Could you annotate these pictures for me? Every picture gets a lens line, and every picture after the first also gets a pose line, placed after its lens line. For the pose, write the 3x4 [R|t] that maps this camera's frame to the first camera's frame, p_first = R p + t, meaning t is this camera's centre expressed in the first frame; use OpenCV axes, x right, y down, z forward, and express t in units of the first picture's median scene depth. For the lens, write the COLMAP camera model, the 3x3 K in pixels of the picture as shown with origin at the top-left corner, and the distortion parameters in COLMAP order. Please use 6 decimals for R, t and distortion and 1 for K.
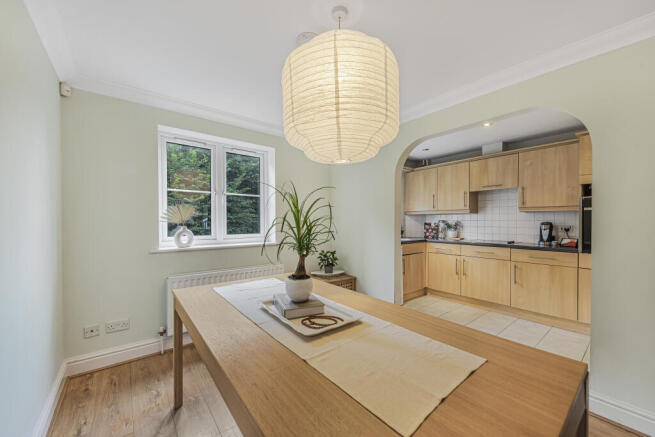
lens RADIAL K [[251.4, 0, 323.9], [0, 251.4, 222.0], [0, 0, 1]] dist [0.000066, -0.000852]
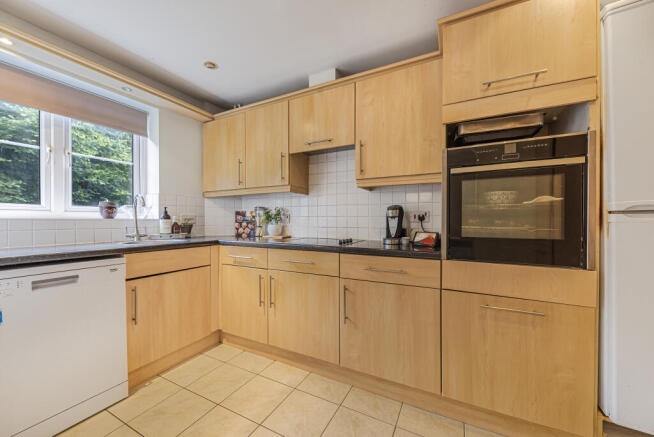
lens RADIAL K [[251.0, 0, 327.9], [0, 251.0, 219.7], [0, 0, 1]] dist [0.000066, -0.000852]
pose [[0.908061, 0.003913, 0.418819, 0.477664], [-0.000253, 0.999961, -0.008795, 0.037806], [-0.418837, 0.007880, 0.908027, 0.510760]]
